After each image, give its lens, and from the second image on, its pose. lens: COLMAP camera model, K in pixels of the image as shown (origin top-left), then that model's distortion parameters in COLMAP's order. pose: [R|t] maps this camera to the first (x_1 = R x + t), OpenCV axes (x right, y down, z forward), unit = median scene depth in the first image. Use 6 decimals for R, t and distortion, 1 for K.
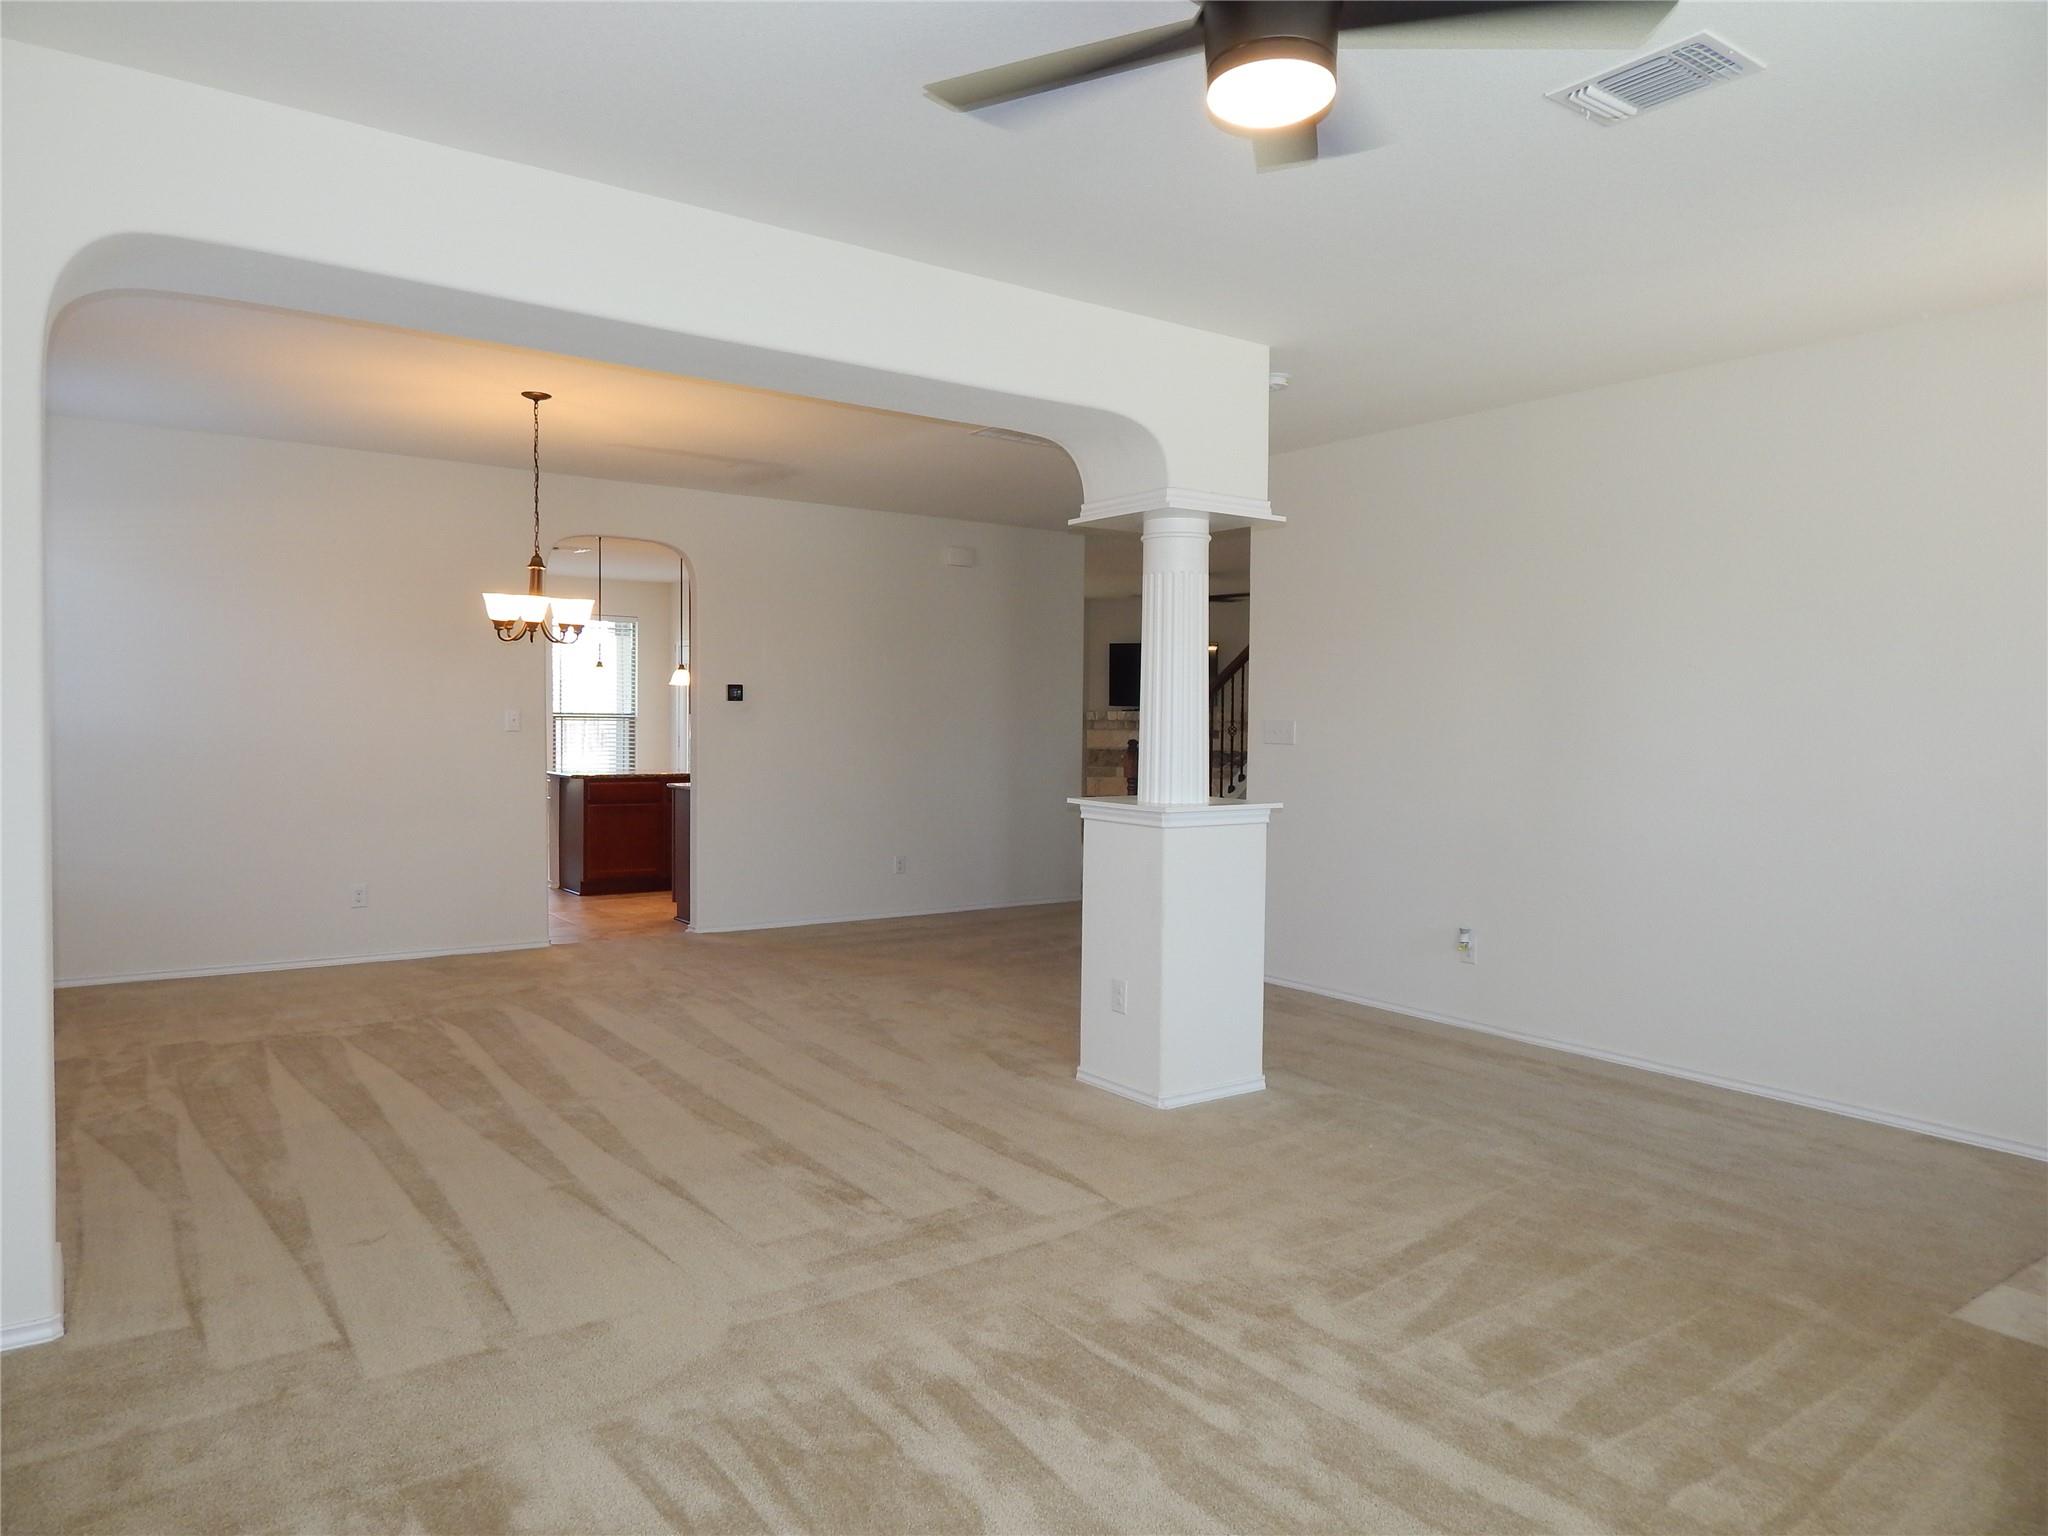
lens RADIAL K [[1343.0, 0, 1021.4], [0, 1343.0, 776.6], [0, 0, 1]] dist [-0.003489, 0.002025]
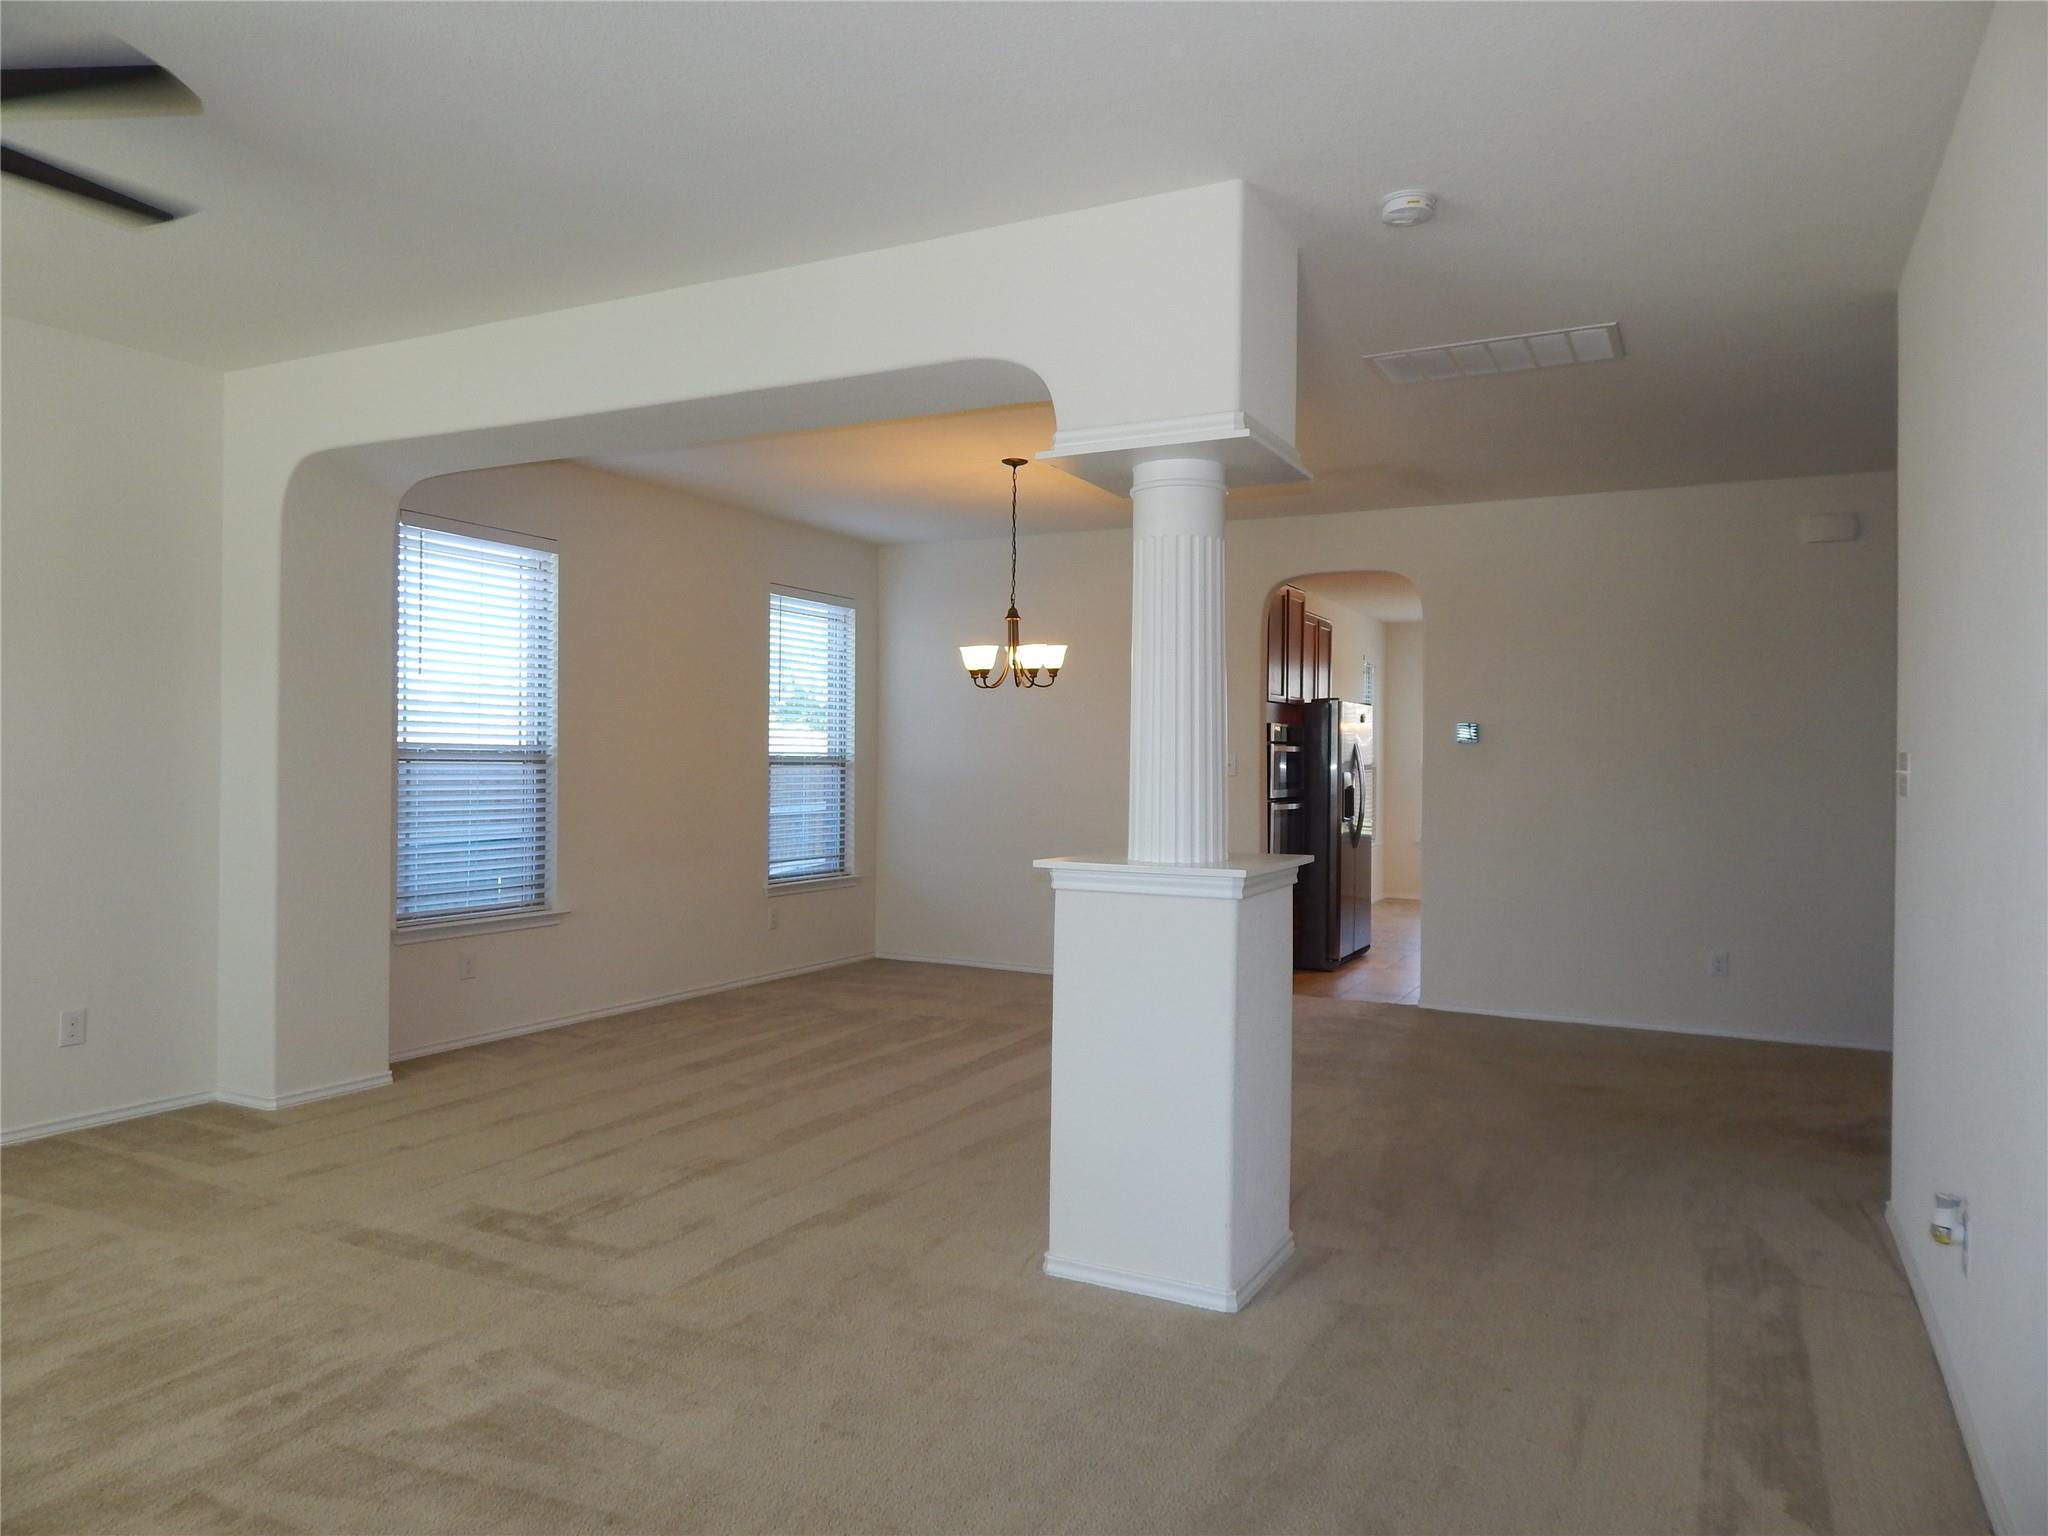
lens RADIAL K [[1343.0, 0, 1017.3], [0, 1343.0, 761.1], [0, 0, 1]] dist [-0.003489, 0.002025]
pose [[0.447673, -0.009185, -0.894150, 0.615157], [-0.044342, 0.998489, -0.032457, -0.005594], [0.893097, 0.054179, 0.446589, 0.524632]]
